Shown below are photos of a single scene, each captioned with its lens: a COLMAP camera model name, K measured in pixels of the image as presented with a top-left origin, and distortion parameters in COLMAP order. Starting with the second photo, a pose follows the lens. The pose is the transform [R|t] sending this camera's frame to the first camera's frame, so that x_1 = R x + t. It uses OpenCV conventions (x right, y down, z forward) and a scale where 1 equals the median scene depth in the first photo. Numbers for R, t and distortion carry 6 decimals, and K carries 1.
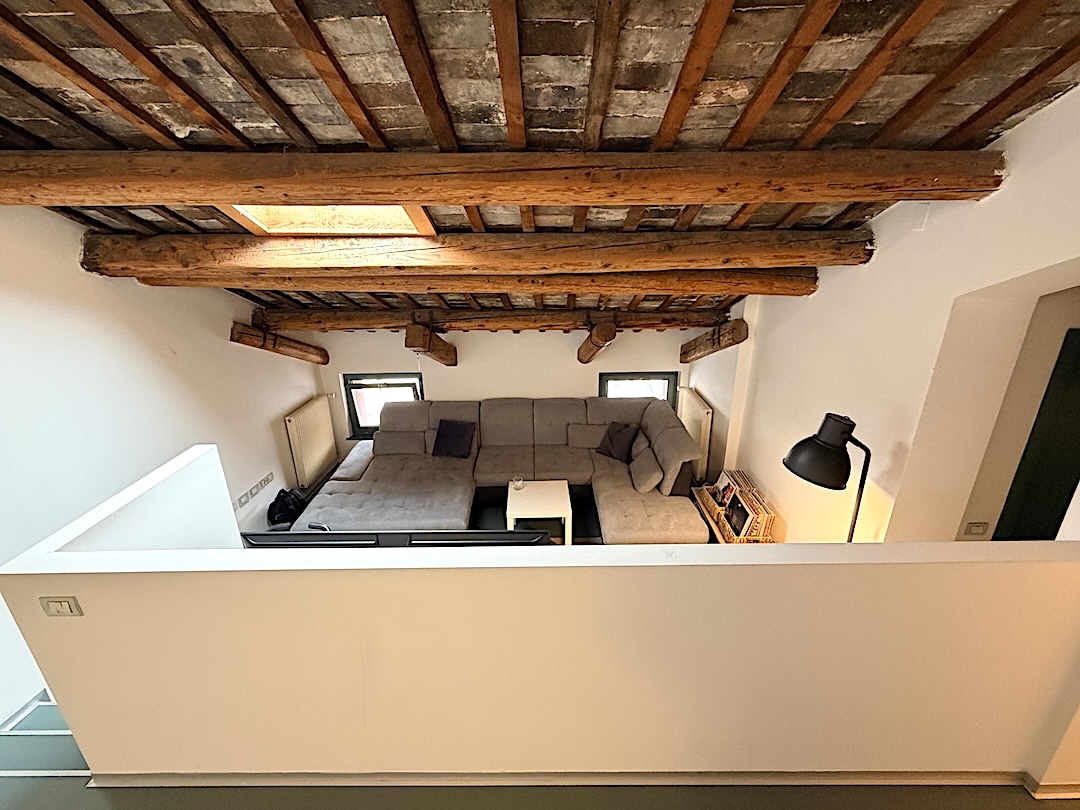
lens RADIAL K [[488.0, 0, 540.0], [0, 488.0, 405.0], [0, 0, 1]] dist [-0.002975, -0.000202]
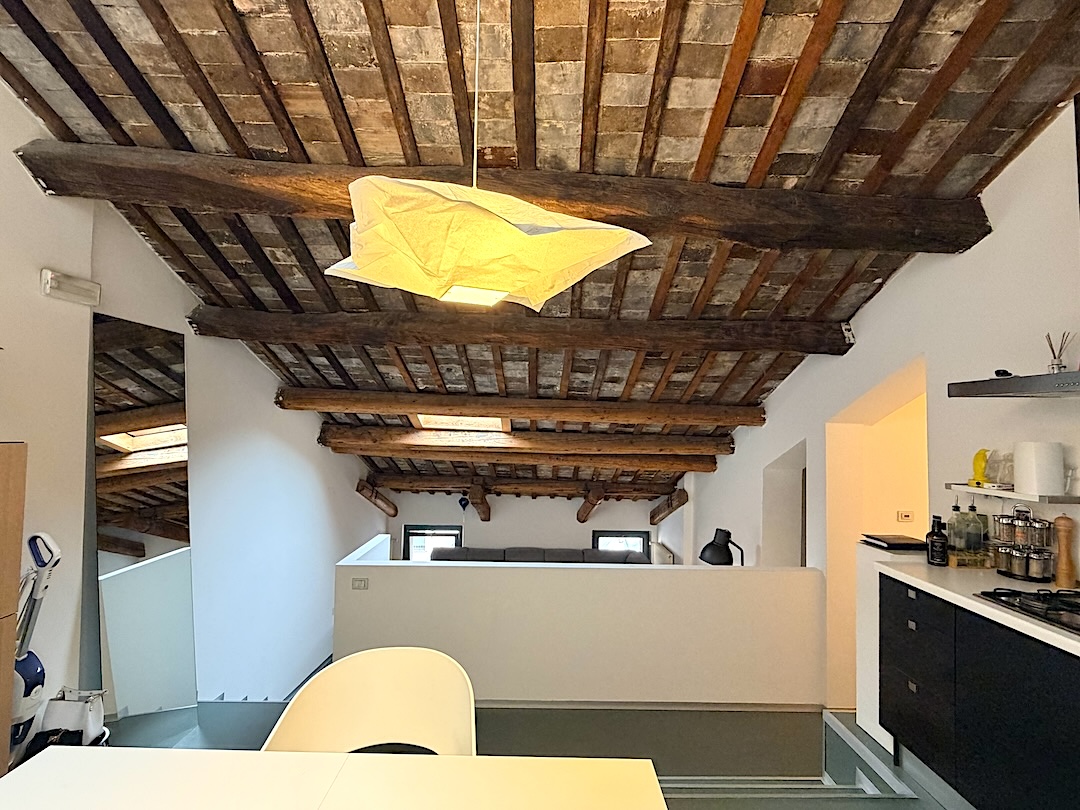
lens RADIAL K [[488.0, 0, 540.0], [0, 488.0, 405.0], [0, 0, 1]] dist [-0.002975, -0.000202]
pose [[0.998987, 0.039338, 0.021828, -0.090384], [-0.027880, 0.922127, -0.385882, 0.184112], [-0.035308, 0.384882, 0.922290, -0.513844]]
